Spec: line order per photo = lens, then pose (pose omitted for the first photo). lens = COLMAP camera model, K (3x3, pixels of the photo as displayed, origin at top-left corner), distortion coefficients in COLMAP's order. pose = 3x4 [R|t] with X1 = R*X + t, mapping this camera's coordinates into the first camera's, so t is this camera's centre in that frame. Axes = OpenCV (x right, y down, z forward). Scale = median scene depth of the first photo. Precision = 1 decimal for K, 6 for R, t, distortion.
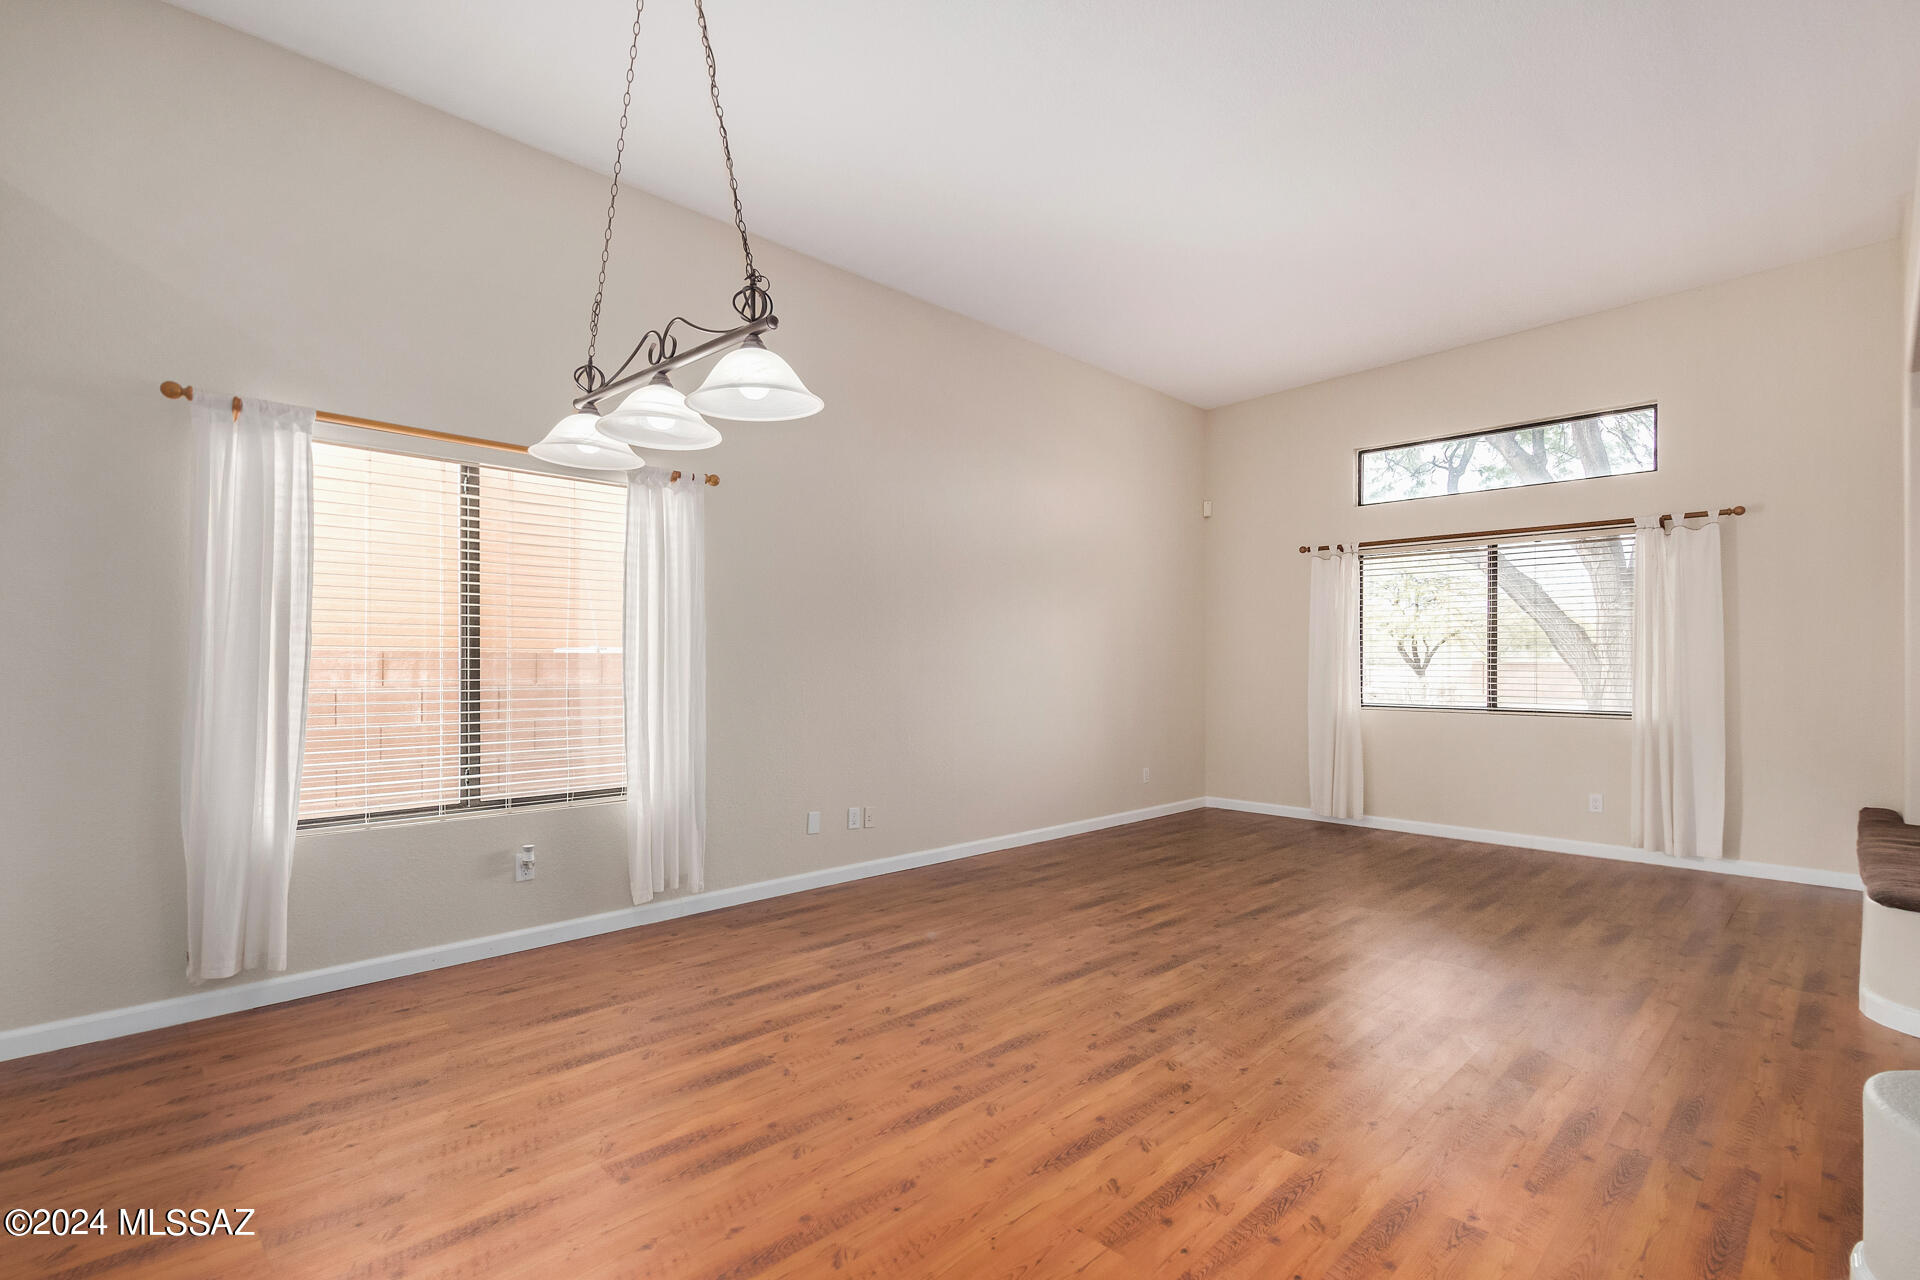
lens RADIAL K [[895.4, 0, 961.1], [0, 895.4, 668.7], [0, 0, 1]] dist [0.003256, -0.000414]
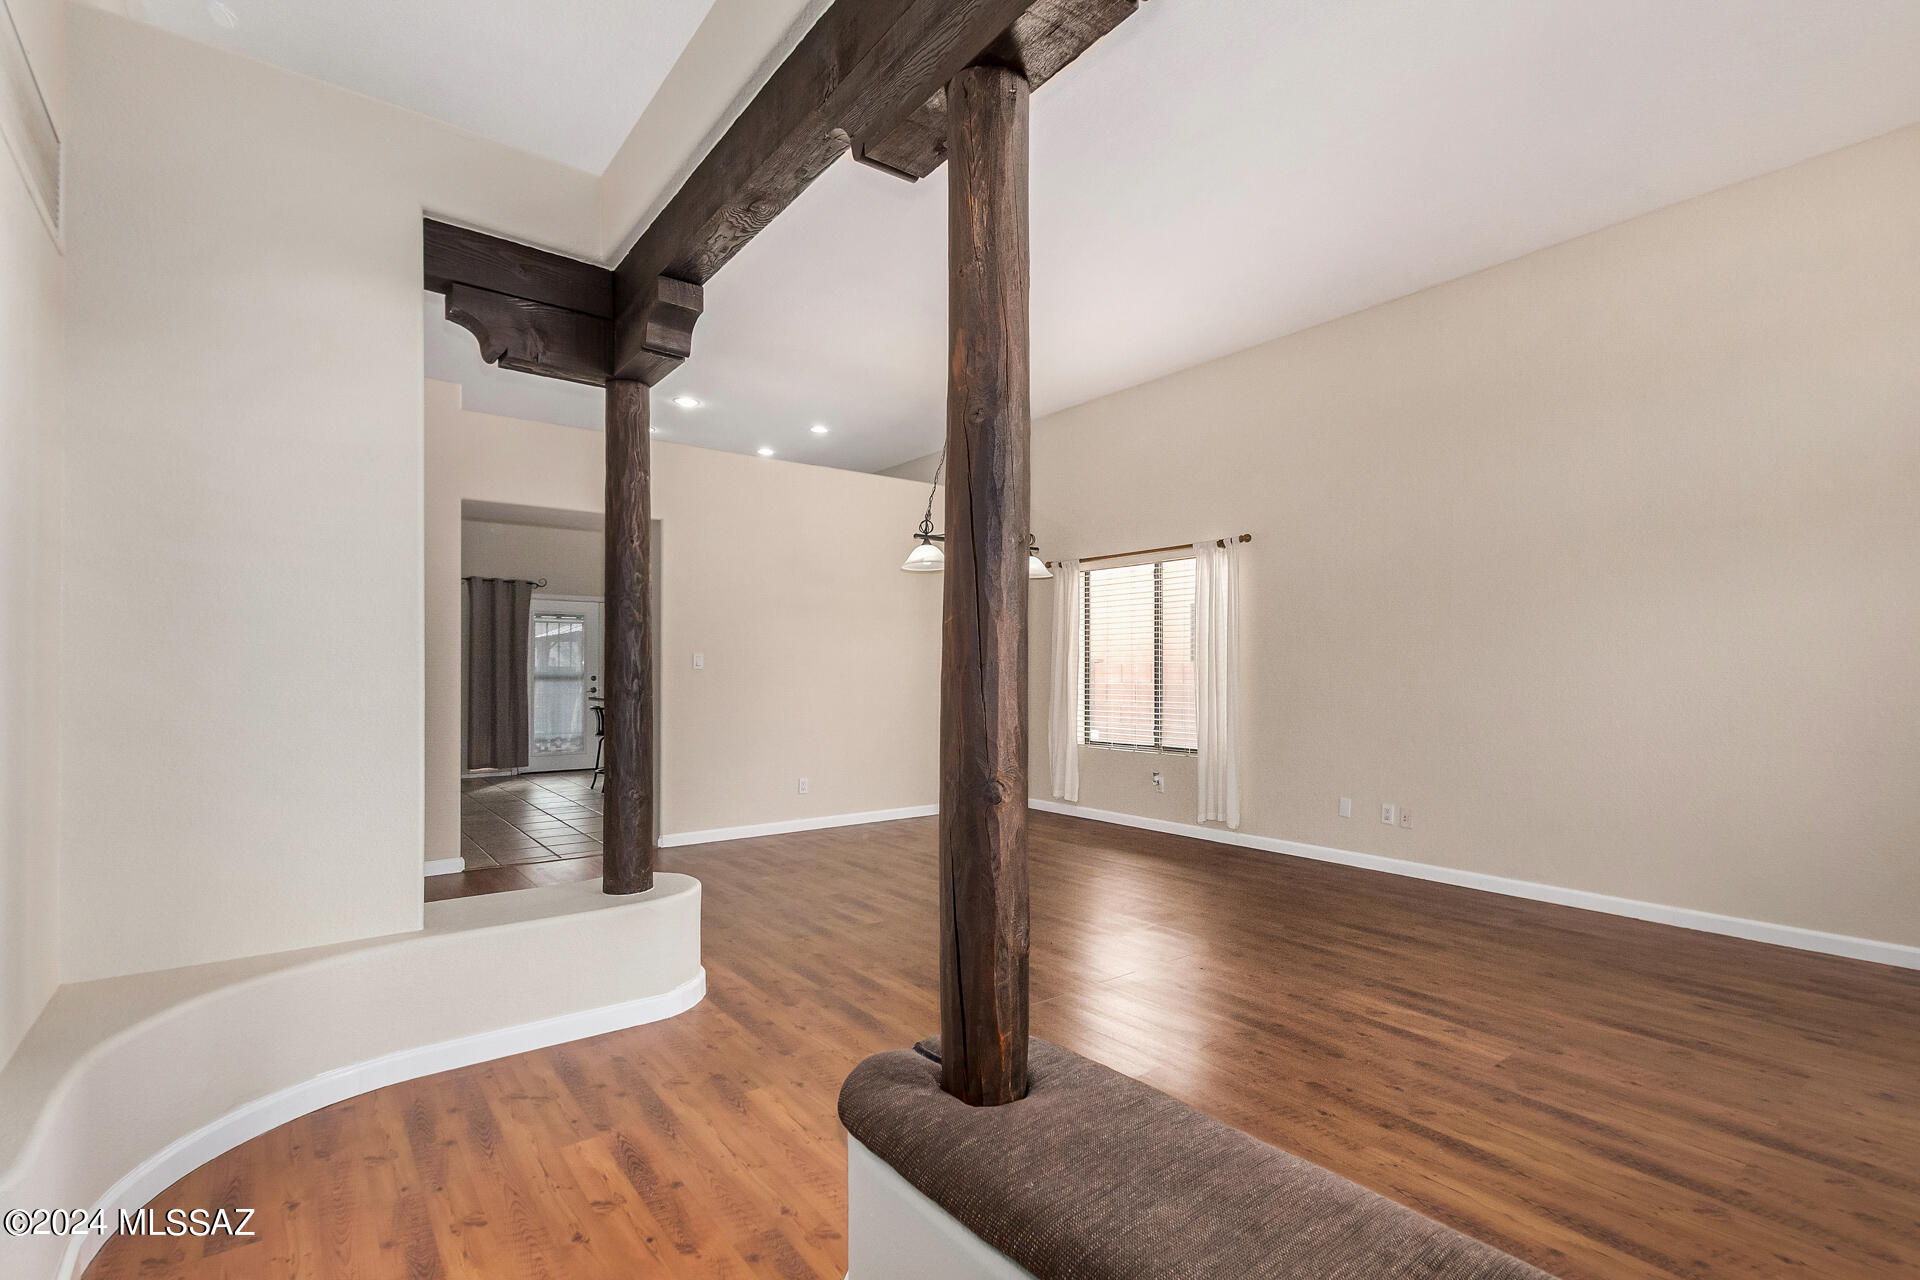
lens RADIAL K [[888.1, 0, 964.3], [0, 888.1, 676.8], [0, 0, 1]] dist [-0.000112, -0.001160]
pose [[-0.119090, 0.006085, -0.992865, 1.213557], [-0.004510, 0.999968, 0.006669, -0.001938], [0.992873, 0.005272, -0.119059, 0.765551]]
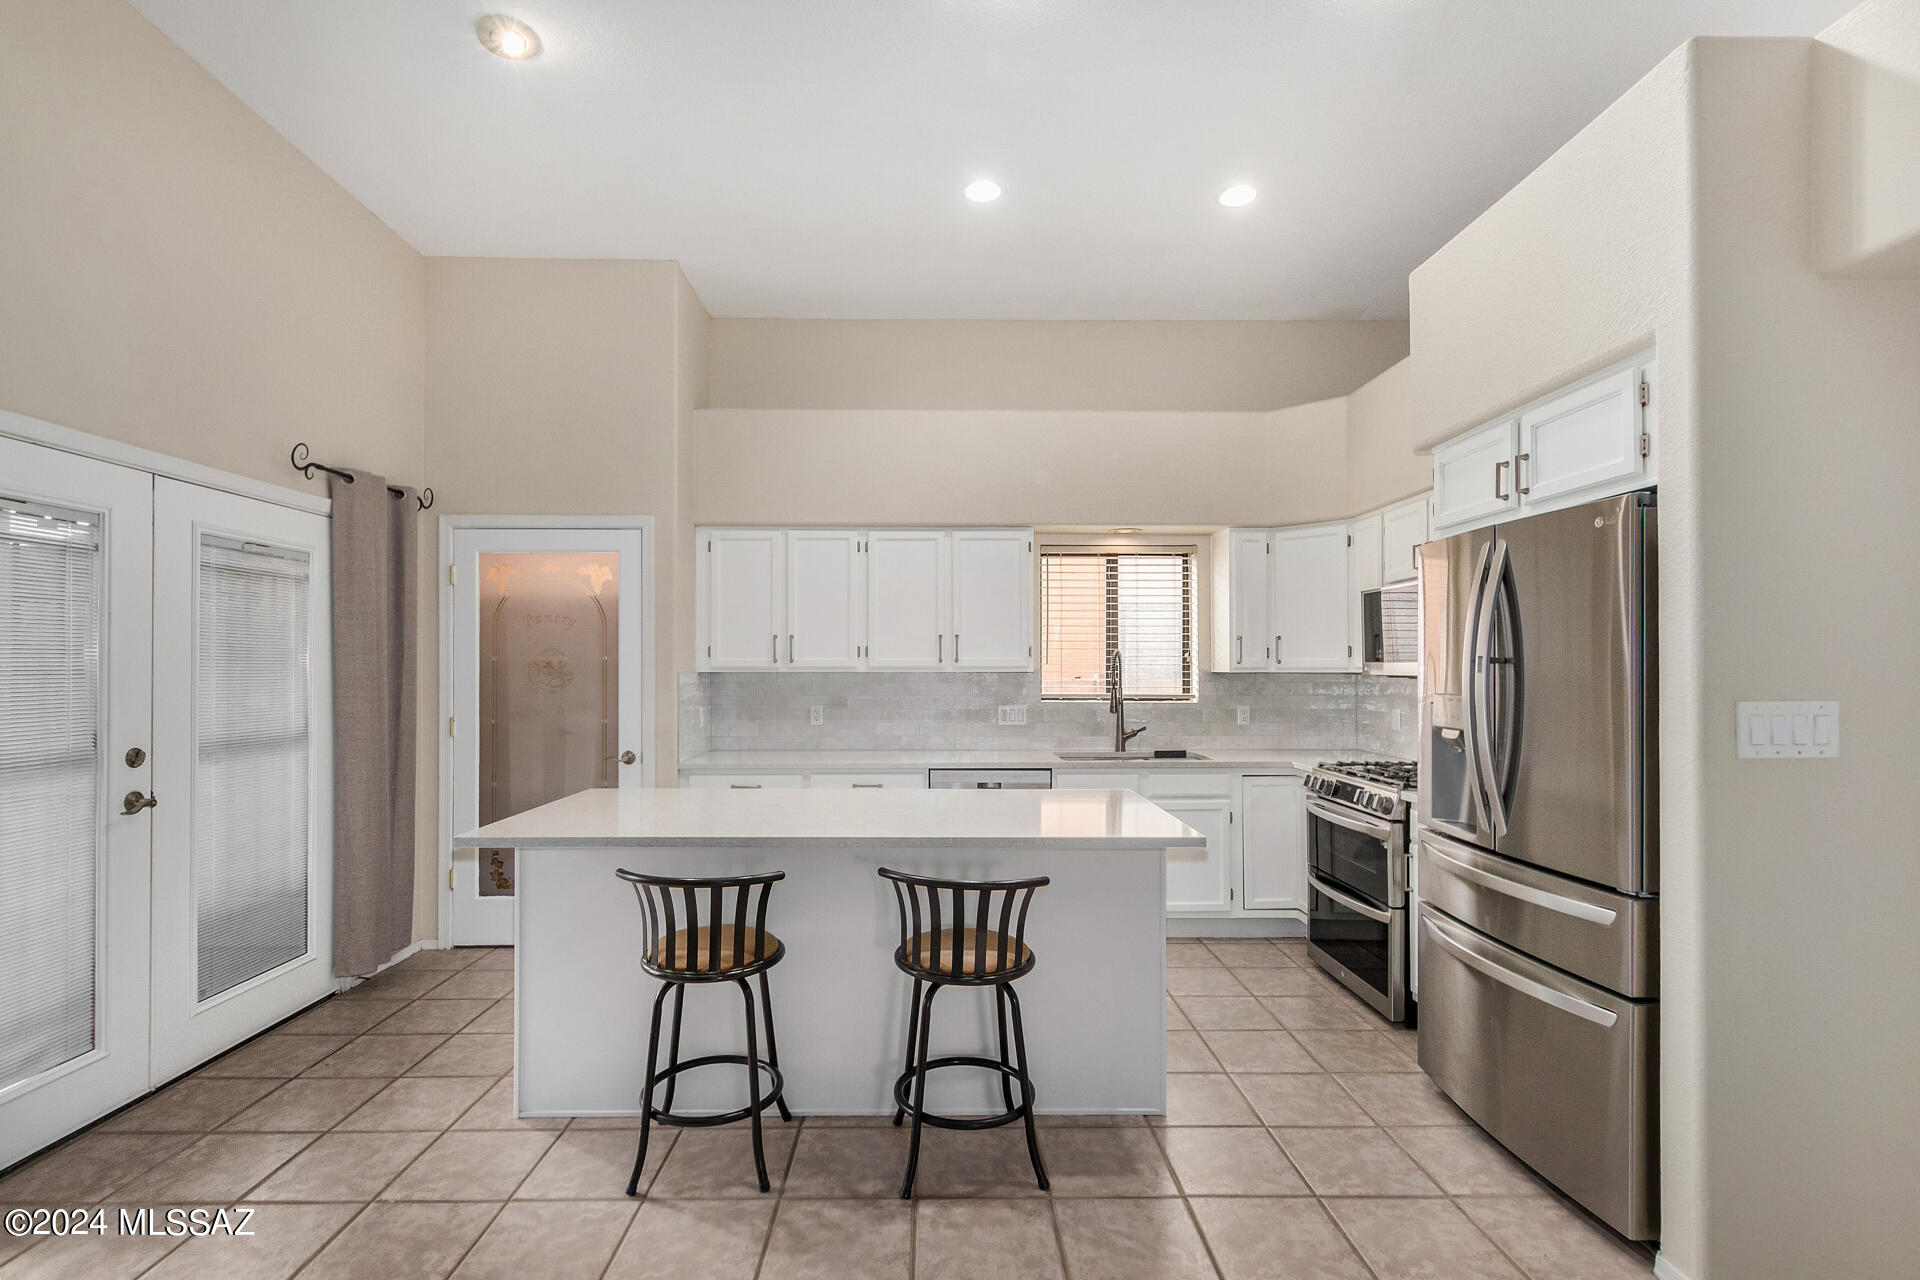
lens RADIAL K [[881.1, 0, 942.7], [0, 881.1, 660.5], [0, 0, 1]] dist [0.003744, -0.000179]
pose [[0.718399, -0.006782, -0.695598, -0.310572], [0.000420, 0.999957, -0.009316, -0.043155], [0.695631, 0.006401, 0.718371, -0.671449]]
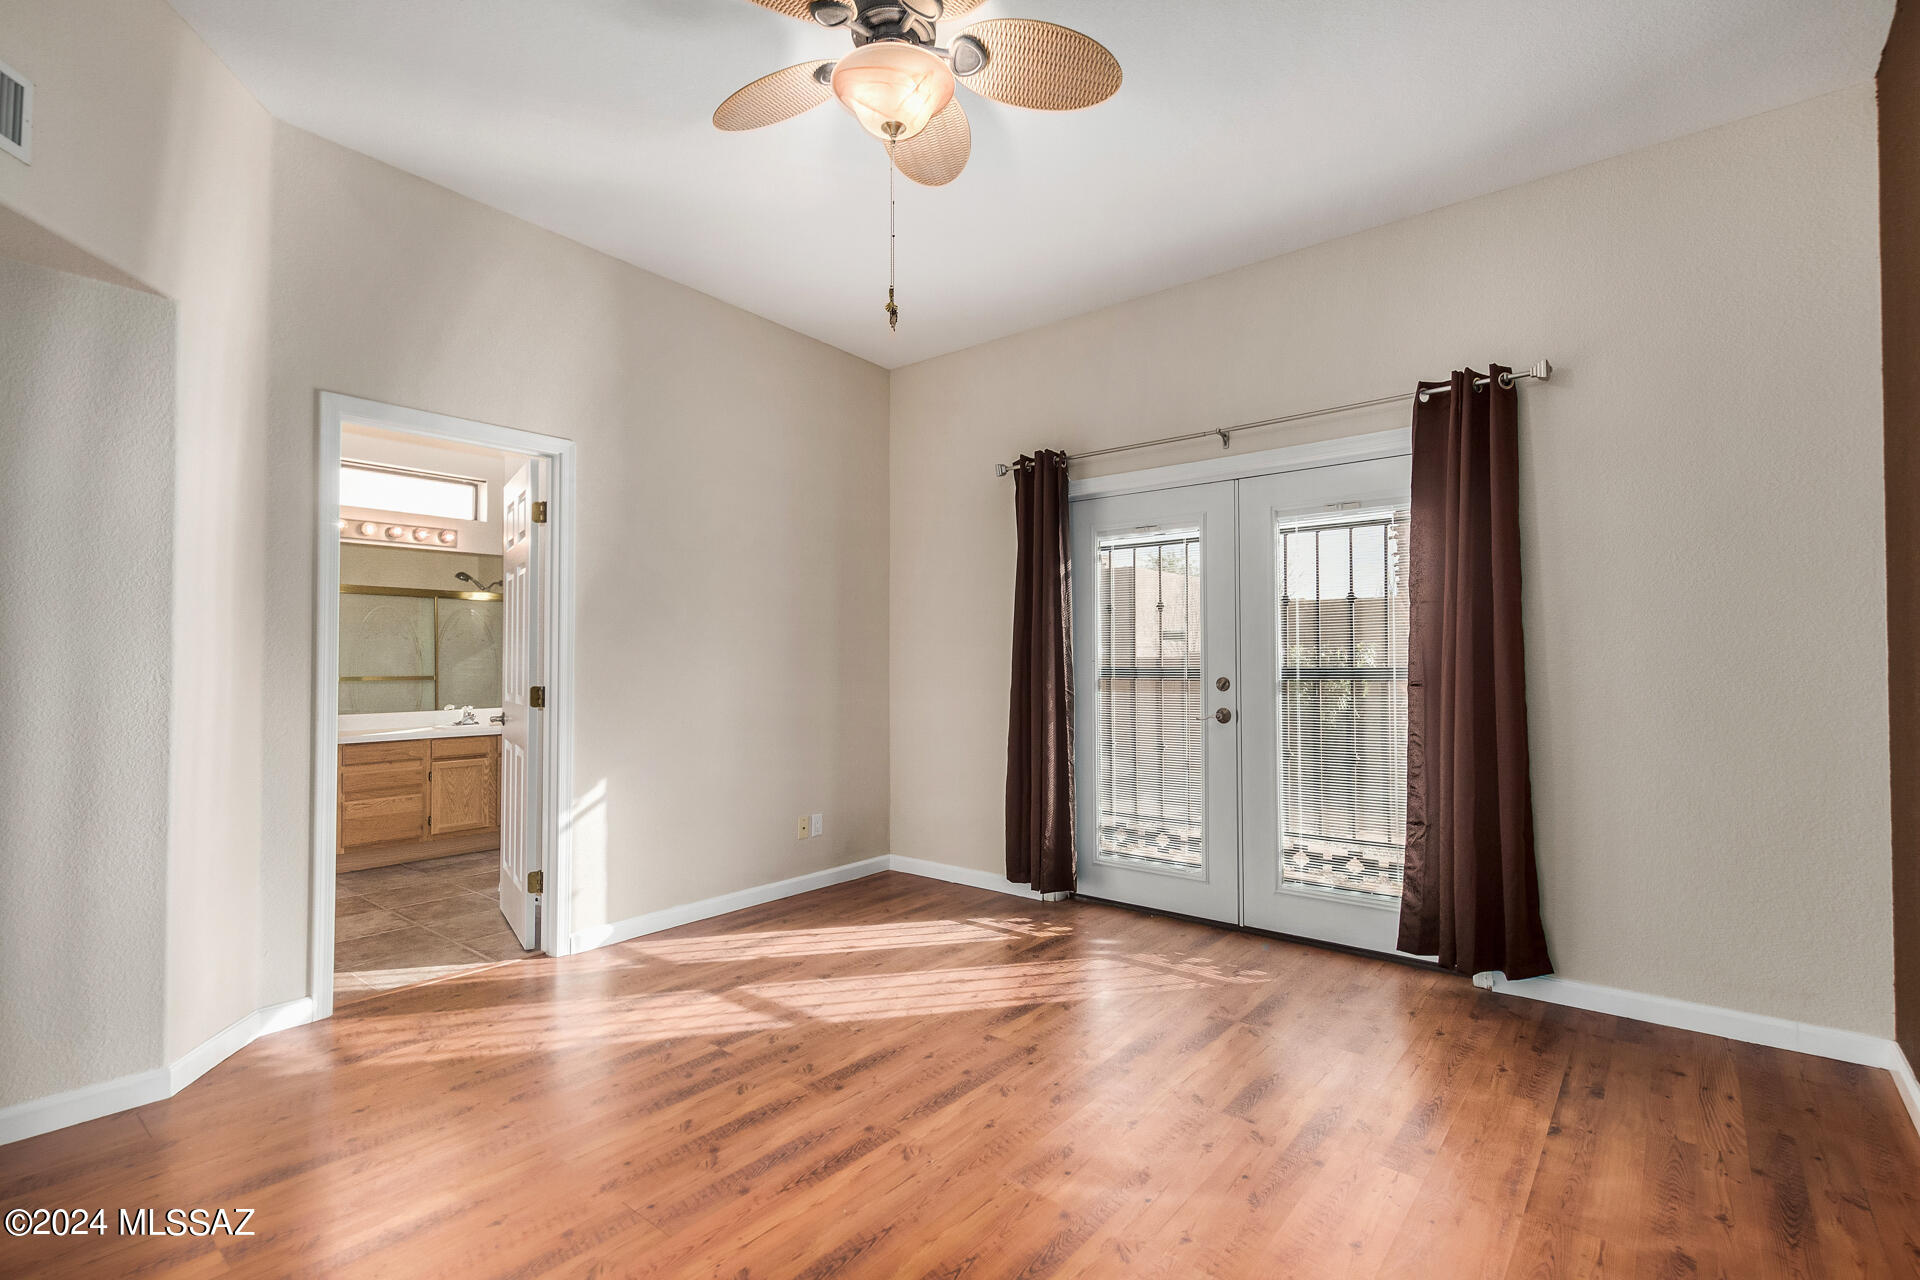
lens RADIAL K [[889.9, 0, 957.2], [0, 889.9, 648.9], [0, 0, 1]] dist [0.002719, -0.001481]
pose [[-0.994701, -0.004666, -0.102701, -0.844819], [-0.003540, 0.999932, -0.011148, -0.001626], [0.102746, -0.010725, -0.994650, 0.307245]]
